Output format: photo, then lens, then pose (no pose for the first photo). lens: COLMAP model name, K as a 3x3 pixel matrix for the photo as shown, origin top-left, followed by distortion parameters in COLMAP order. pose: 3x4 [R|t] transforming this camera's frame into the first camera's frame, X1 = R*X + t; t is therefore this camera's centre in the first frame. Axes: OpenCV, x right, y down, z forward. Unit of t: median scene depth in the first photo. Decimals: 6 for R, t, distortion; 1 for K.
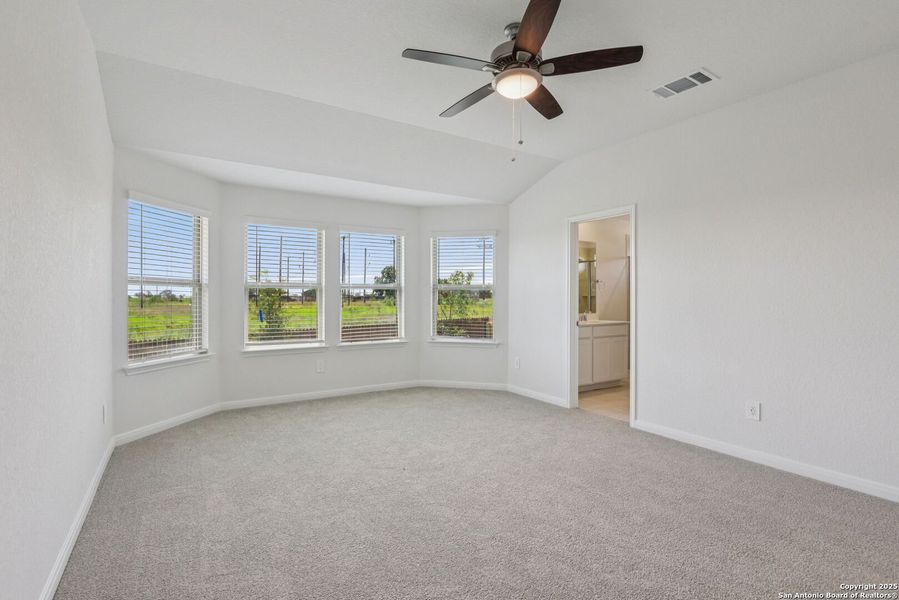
lens RADIAL K [[426.5, 0, 442.5], [0, 426.5, 298.9], [0, 0, 1]] dist [-0.017491, -0.003571]
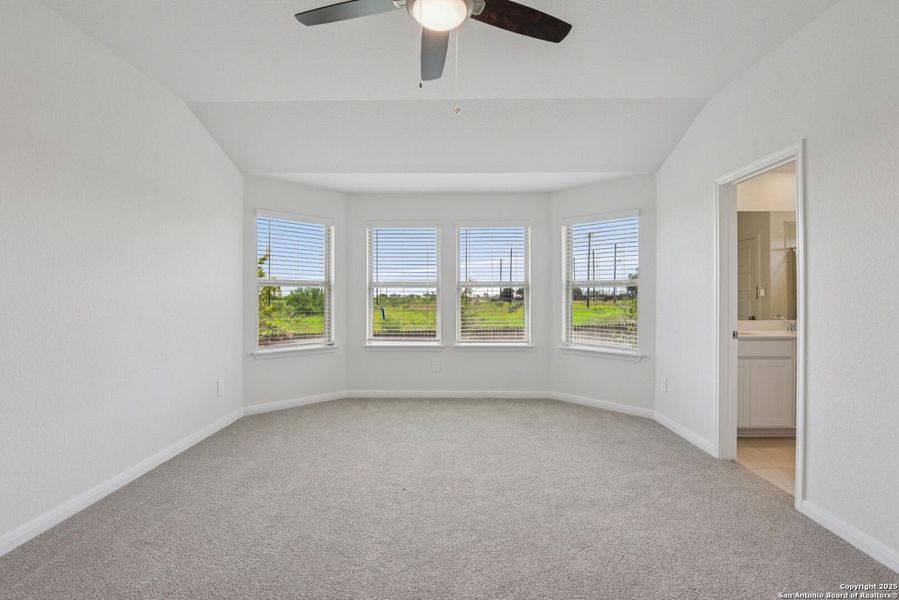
lens RADIAL K [[426.5, 0, 447.2], [0, 426.5, 296.8], [0, 0, 1]] dist [-0.017491, -0.003571]
pose [[0.839026, -0.000378, -0.544091, 0.302693], [-0.001297, 0.999996, -0.002694, 0.000692], [0.544090, 0.002966, 0.839022, 0.197559]]
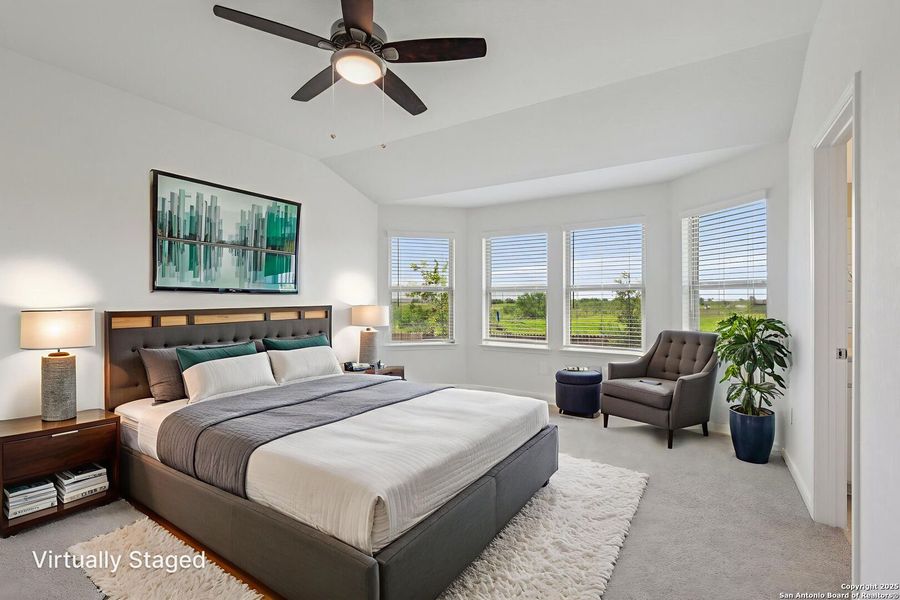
lens RADIAL K [[427.0, 0, 439.0], [0, 427.0, 299.2], [0, 0, 1]] dist [-0.017491, -0.003571]
pose [[0.410295, -0.002464, -0.911949, 0.579501], [-0.003667, 0.999984, -0.004352, -0.000174], [0.911945, 0.005130, 0.410279, 0.398906]]
